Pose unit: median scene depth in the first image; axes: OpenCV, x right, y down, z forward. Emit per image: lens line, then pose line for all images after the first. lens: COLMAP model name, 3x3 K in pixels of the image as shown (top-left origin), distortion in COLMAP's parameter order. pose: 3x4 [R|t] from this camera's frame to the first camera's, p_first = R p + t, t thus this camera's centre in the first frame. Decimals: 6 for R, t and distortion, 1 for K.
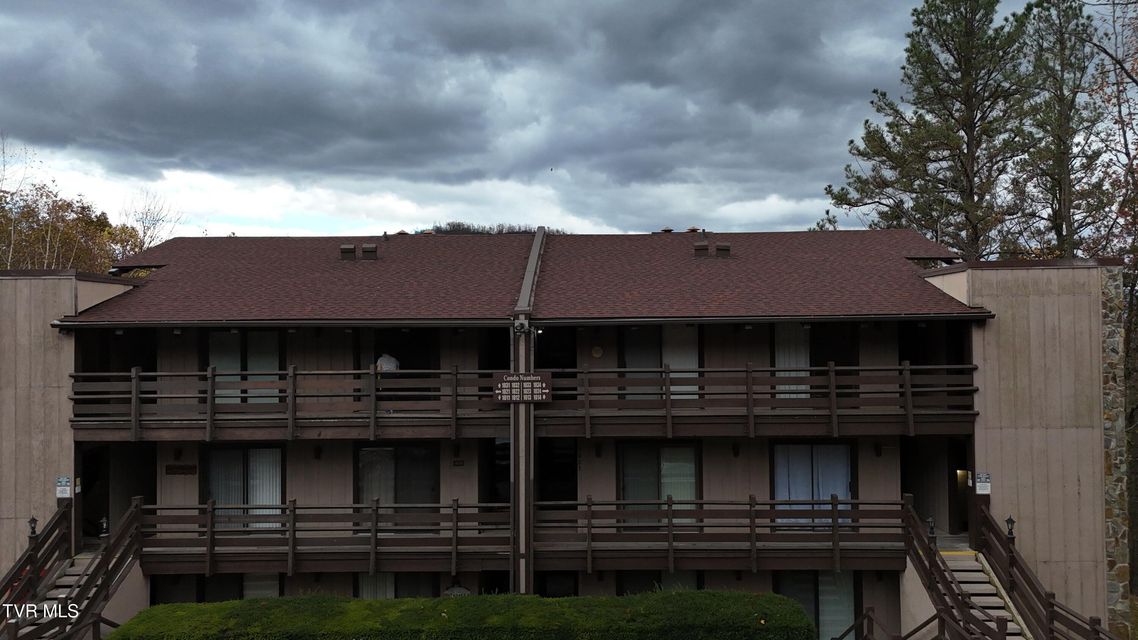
lens RADIAL K [[826.3, 0, 574.9], [0, 826.3, 309.3], [0, 0, 1]] dist [0.080530, -0.080963]
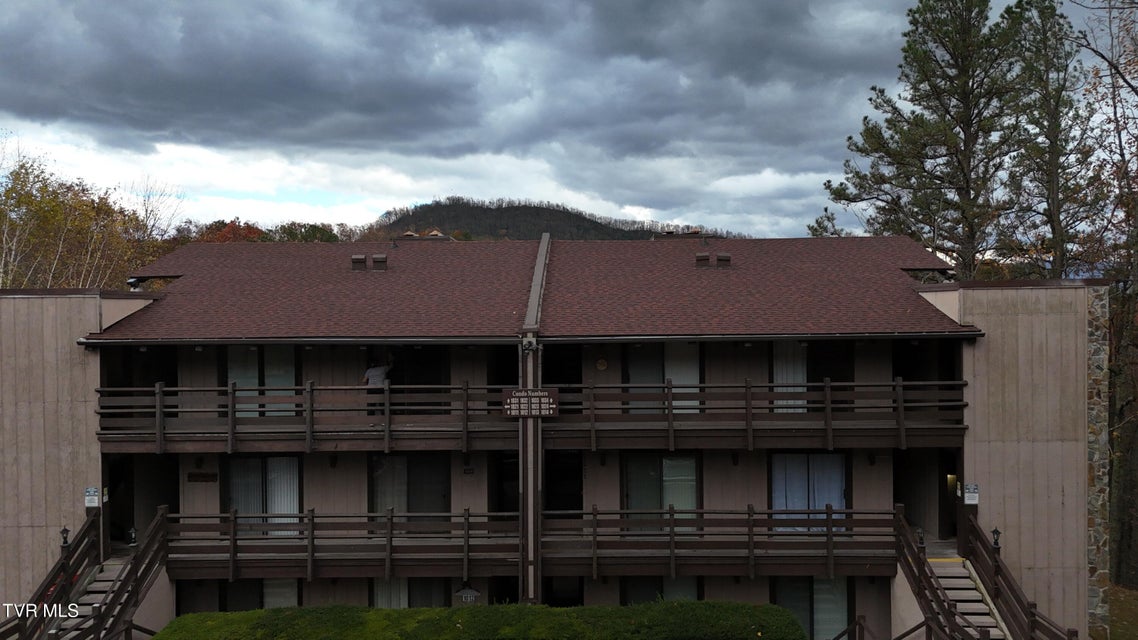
lens RADIAL K [[824.4, 0, 574.3], [0, 824.4, 309.0], [0, 0, 1]] dist [0.075601, -0.075188]
pose [[1.000000, -0.000050, 0.000027, -0.008184], [0.000049, 0.999516, 0.031117, -0.054540], [-0.000028, -0.031117, 0.999516, -0.033960]]
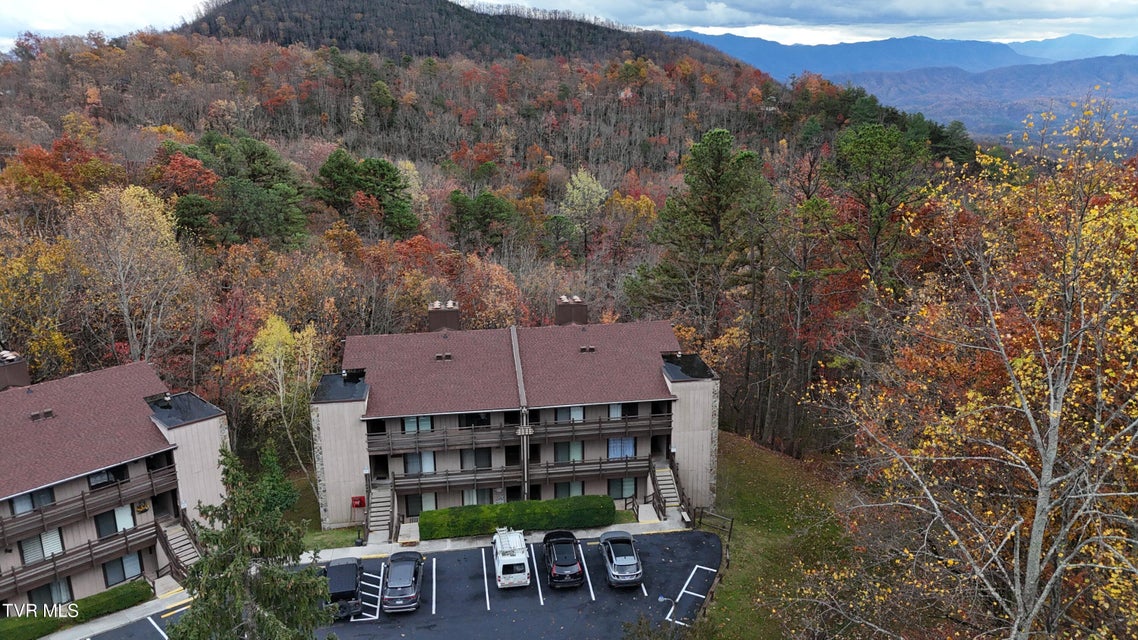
lens RADIAL K [[831.0, 0, 575.2], [0, 831.0, 320.6], [0, 0, 1]] dist [0.087364, -0.084210]
pose [[0.987511, -0.044753, 0.151061, -0.311085], [-0.001252, 0.956550, 0.291567, -1.124837], [-0.157546, -0.288115, 0.944547, -1.689459]]
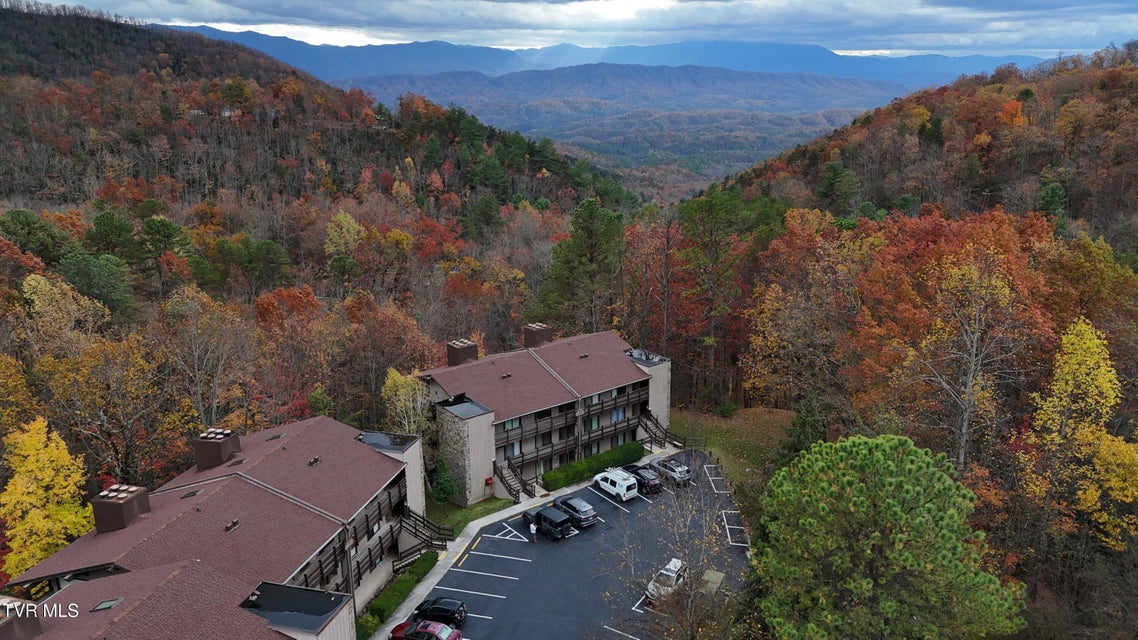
lens RADIAL K [[833.4, 0, 569.0], [0, 833.4, 320.0], [0, 0, 1]] dist [0.008878, 0.001616]
pose [[0.783412, -0.170861, 0.597556, -2.753416], [-0.010896, 0.957545, 0.288079, -1.716871], [-0.621408, -0.232195, 0.748290, -2.285876]]
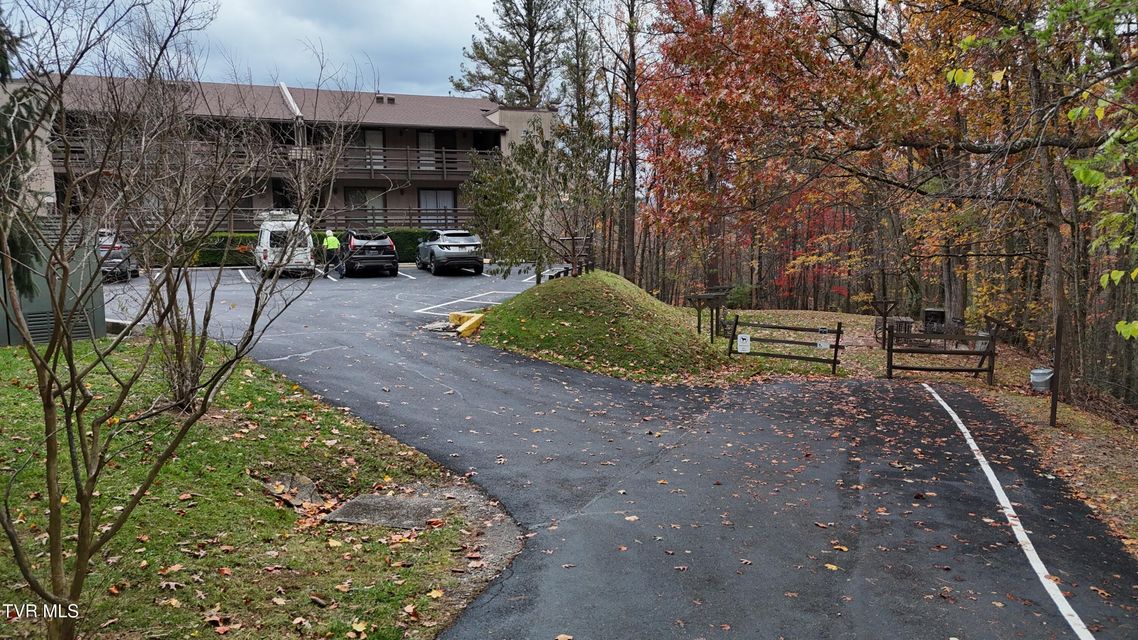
lens RADIAL K [[831.0, 0, 575.2], [0, 831.0, 320.6], [0, 0, 1]] dist [0.087364, -0.084210]
pose [[0.913004, -0.045100, 0.405449, -0.310269], [-0.005932, 0.992298, 0.123735, 0.245406], [-0.407906, -0.115375, 0.905705, -1.267388]]
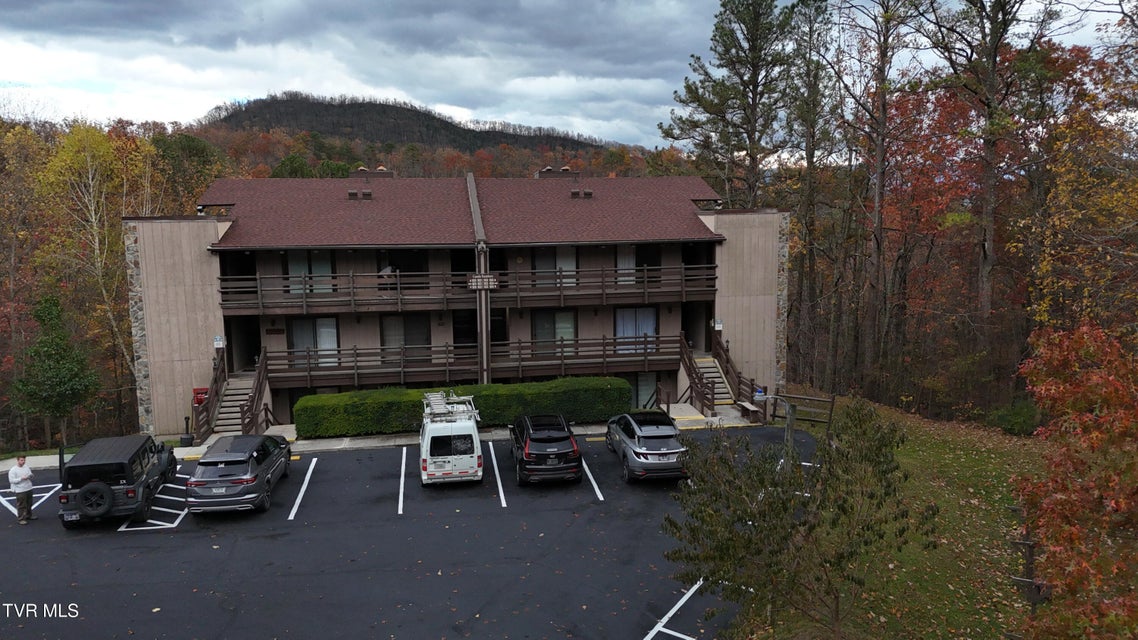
lens RADIAL K [[831.0, 0, 575.2], [0, 831.0, 320.6], [0, 0, 1]] dist [0.087364, -0.084210]
pose [[0.984356, -0.027815, 0.173984, -0.181935], [-0.000317, 0.987180, 0.159612, -0.111901], [-0.176193, -0.157170, 0.971727, -0.826169]]
